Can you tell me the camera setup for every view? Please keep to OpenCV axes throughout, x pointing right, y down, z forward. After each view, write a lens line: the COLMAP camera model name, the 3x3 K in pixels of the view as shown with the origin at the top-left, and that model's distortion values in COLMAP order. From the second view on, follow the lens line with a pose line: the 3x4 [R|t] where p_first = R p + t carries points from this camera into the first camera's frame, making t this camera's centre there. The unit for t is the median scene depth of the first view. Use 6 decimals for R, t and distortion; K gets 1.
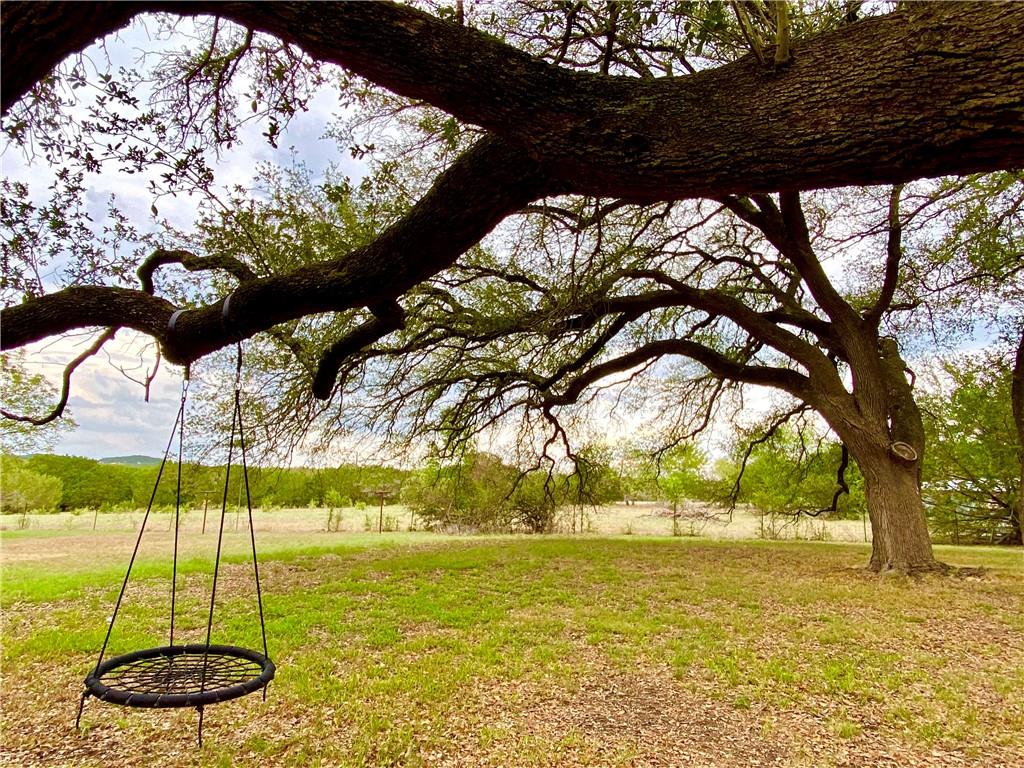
lens RADIAL K [[623.6, 0, 512.0], [0, 623.6, 384.0], [0, 0, 1]] dist [-0.002794, -0.000638]
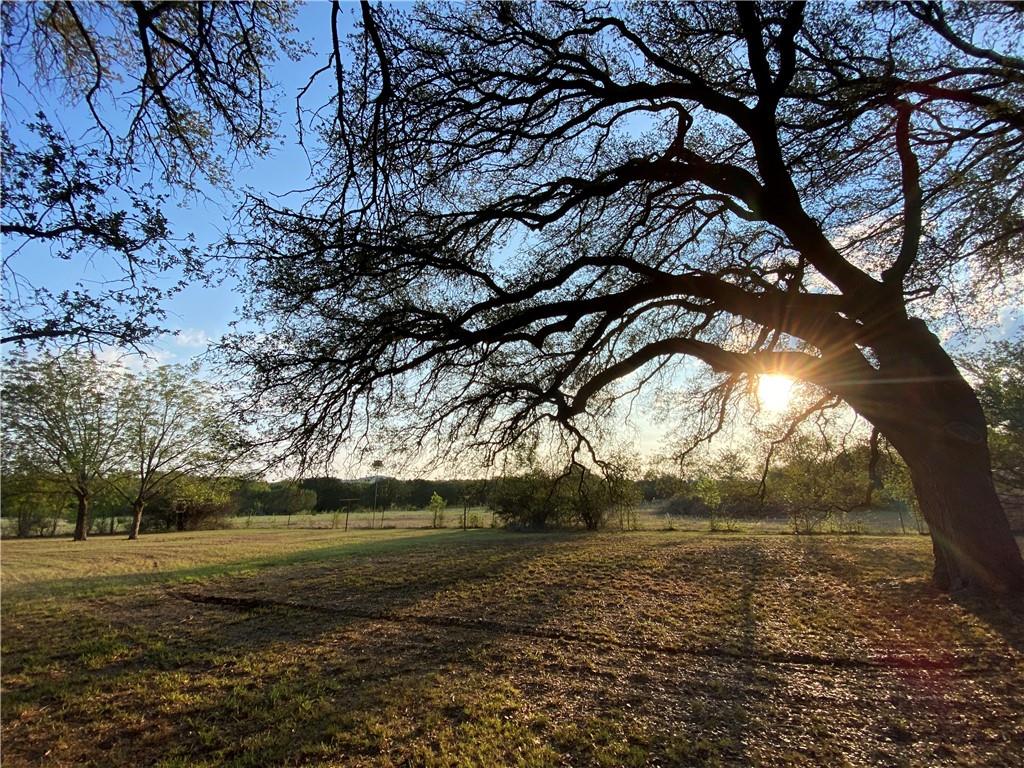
lens RADIAL K [[415.1, 0, 512.0], [0, 415.1, 384.0], [0, 0, 1]] dist [0.000855, 0.000109]
pose [[0.979060, -0.077829, -0.188108, 0.097804], [0.061868, 0.994082, -0.089290, 0.032597], [0.193945, 0.075782, 0.978081, 0.227399]]
